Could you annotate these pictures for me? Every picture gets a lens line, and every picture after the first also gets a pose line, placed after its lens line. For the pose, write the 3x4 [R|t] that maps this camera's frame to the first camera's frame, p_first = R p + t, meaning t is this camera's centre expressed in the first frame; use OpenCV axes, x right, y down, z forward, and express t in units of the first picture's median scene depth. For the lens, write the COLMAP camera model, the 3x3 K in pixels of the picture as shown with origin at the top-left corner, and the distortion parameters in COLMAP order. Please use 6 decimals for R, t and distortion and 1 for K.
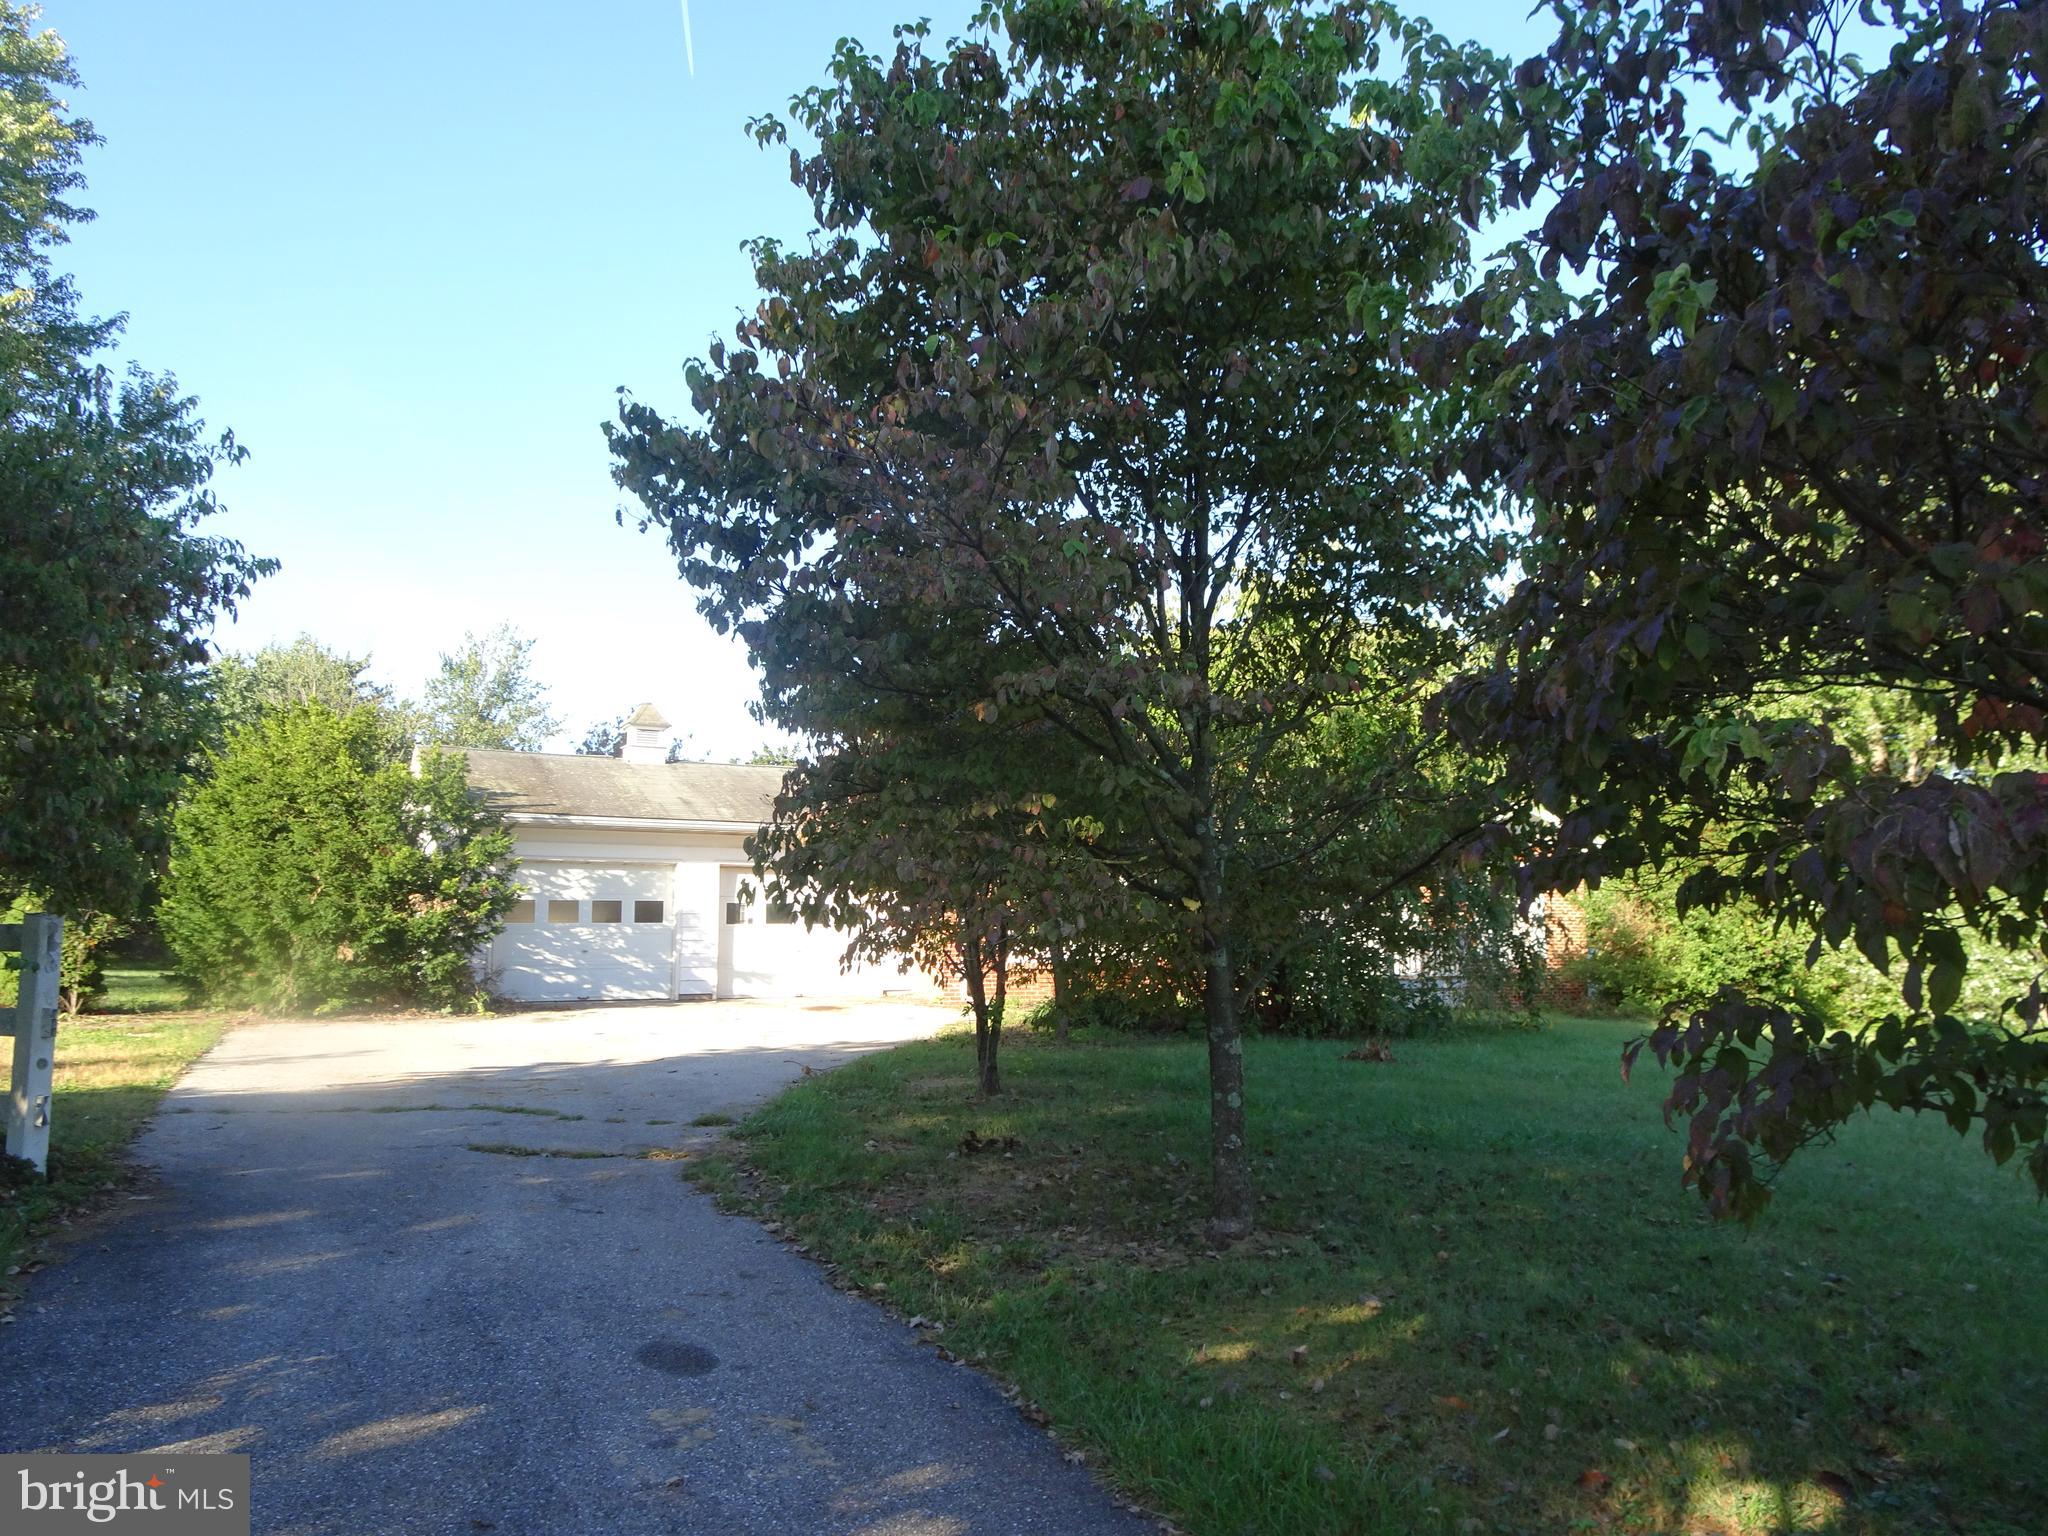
lens RADIAL K [[1459.7, 0, 1024.0], [0, 1459.7, 768.0], [0, 0, 1]] dist [0.009834, 0.000839]
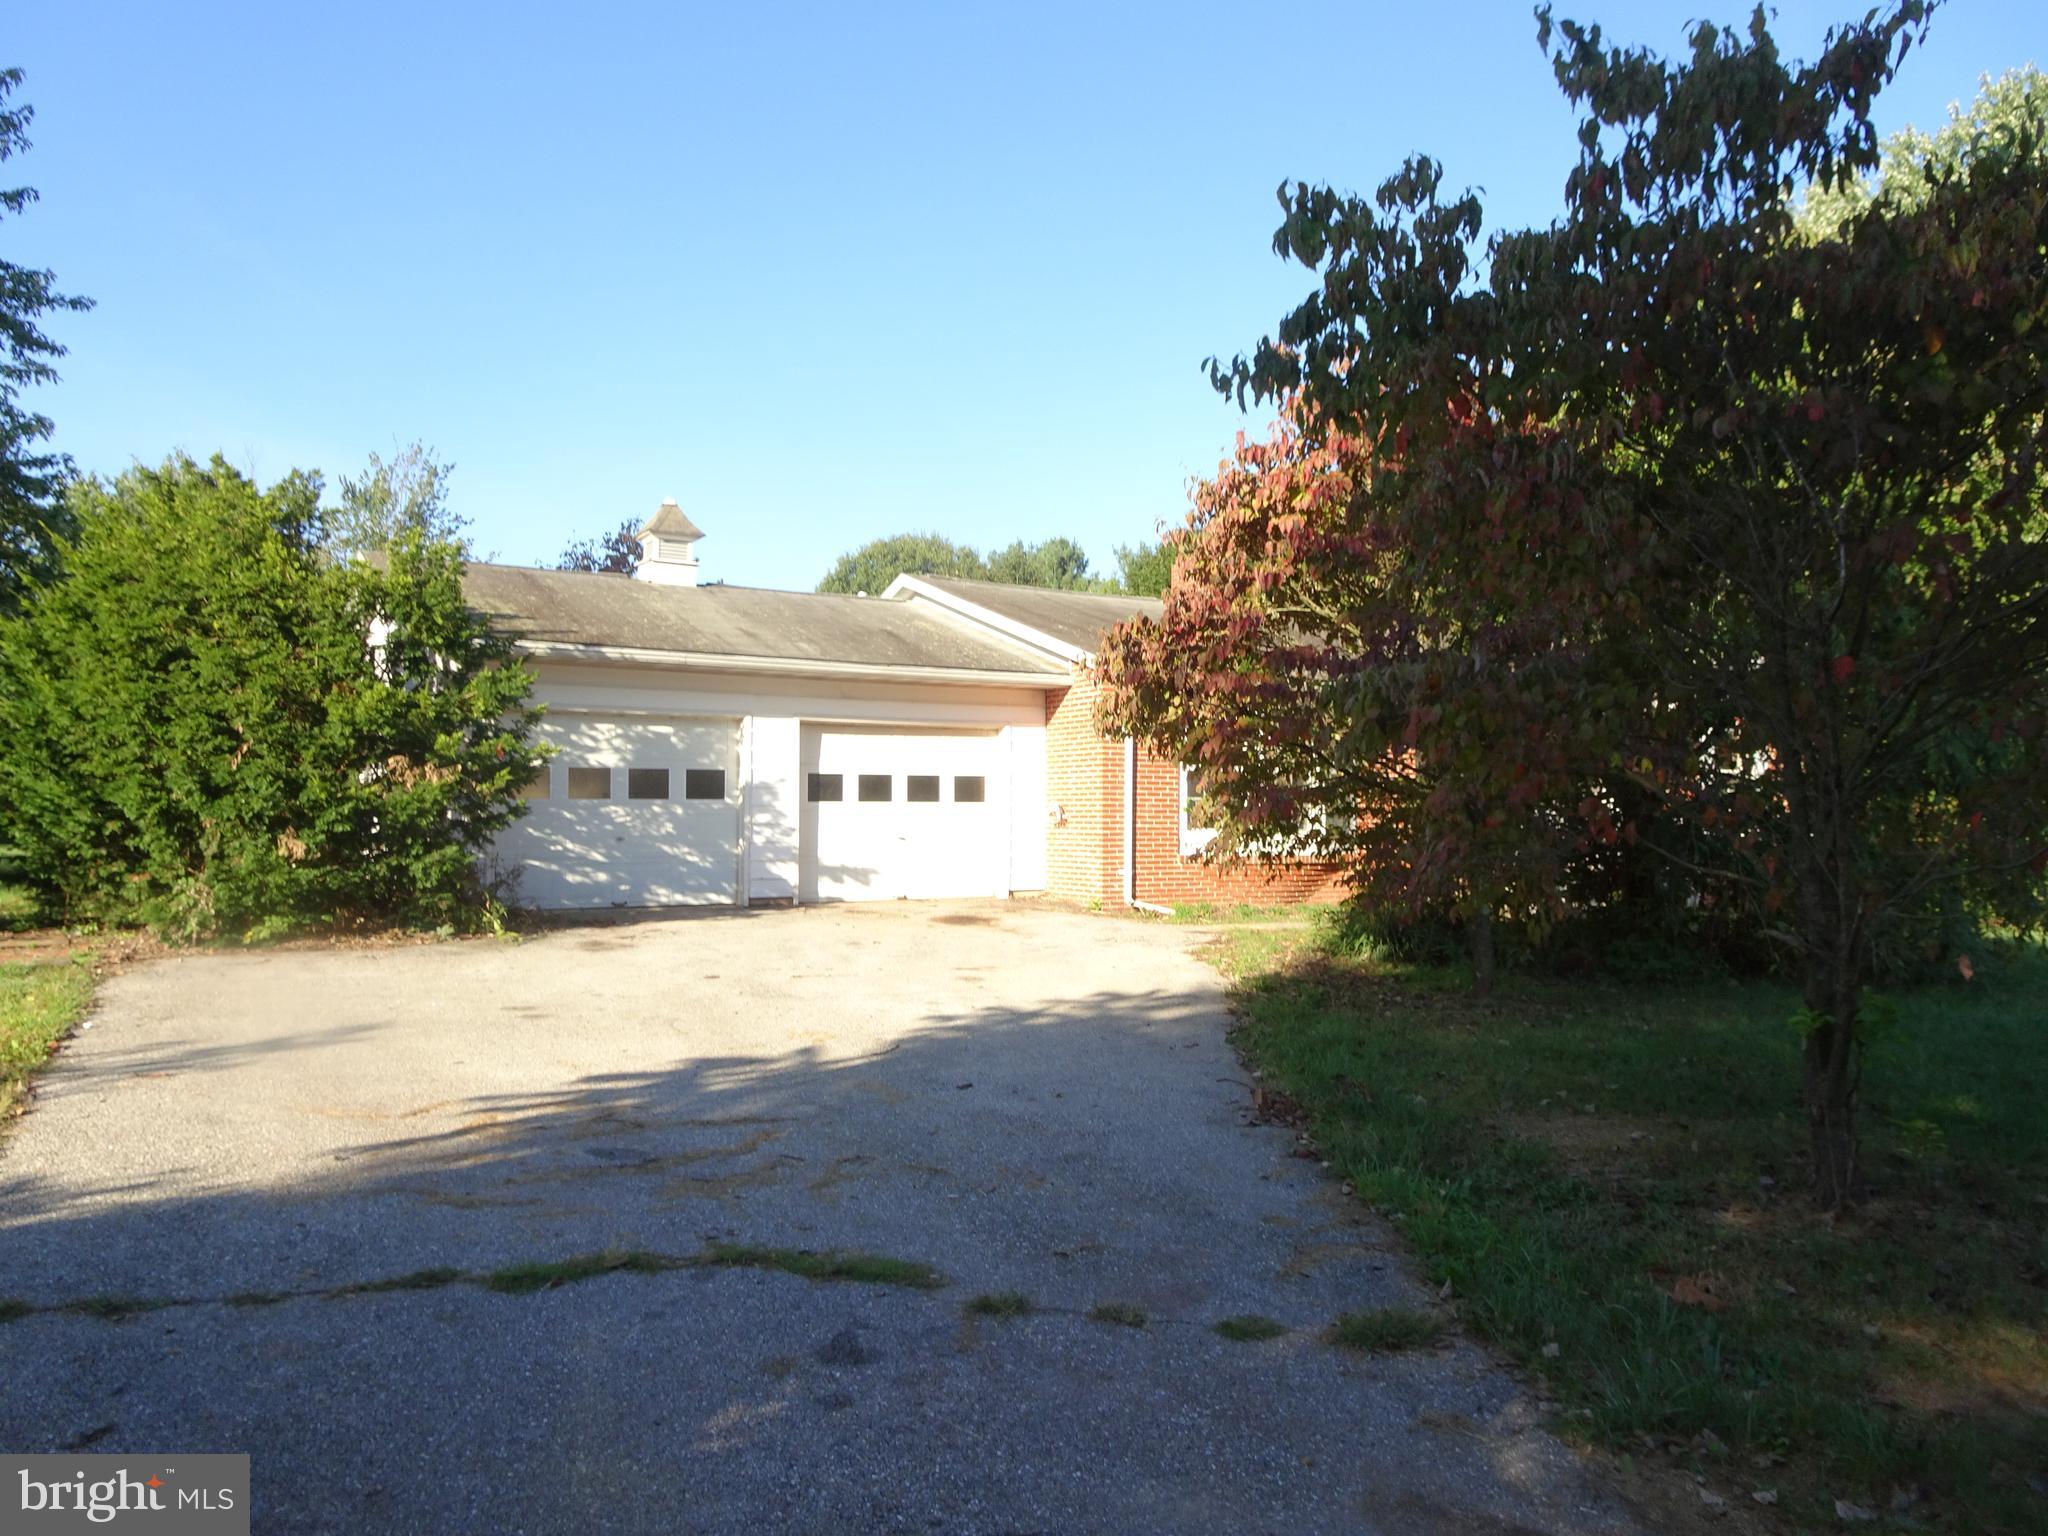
lens RADIAL K [[1459.7, 0, 1024.0], [0, 1459.7, 768.0], [0, 0, 1]] dist [0.009834, 0.000839]
pose [[0.997522, 0.008760, 0.069813, -0.178562], [-0.014873, 0.996051, 0.087531, 0.029597], [-0.068770, -0.088352, 0.993712, 0.325939]]
